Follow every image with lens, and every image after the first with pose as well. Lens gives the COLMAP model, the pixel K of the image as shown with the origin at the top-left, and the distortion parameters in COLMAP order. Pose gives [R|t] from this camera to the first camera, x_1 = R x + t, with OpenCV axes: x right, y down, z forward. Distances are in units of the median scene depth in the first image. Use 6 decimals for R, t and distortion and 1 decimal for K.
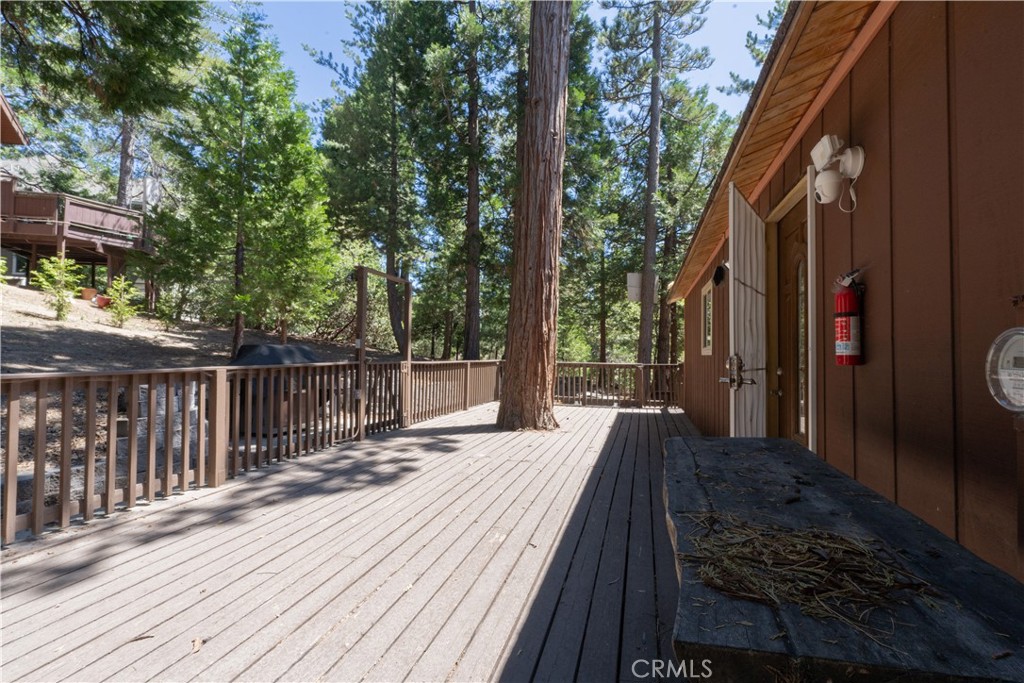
lens RADIAL K [[444.4, 0, 512.0], [0, 444.4, 341.5], [0, 0, 1]] dist [-0.005189, -0.000454]
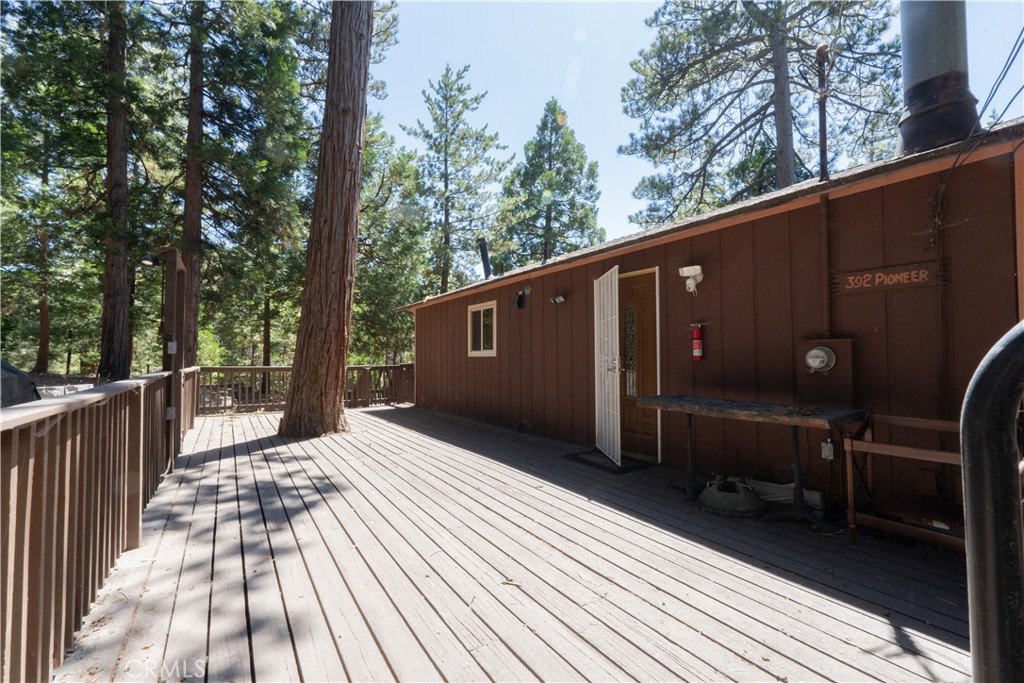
lens RADIAL K [[452.3, 0, 512.0], [0, 452.3, 341.5], [0, 0, 1]] dist [0.000669, 0.000354]
pose [[0.648936, 0.014297, 0.760708, -0.480000], [-0.010493, 0.999897, -0.009841, -0.003419], [-0.760770, -0.001596, 0.649019, 0.031888]]
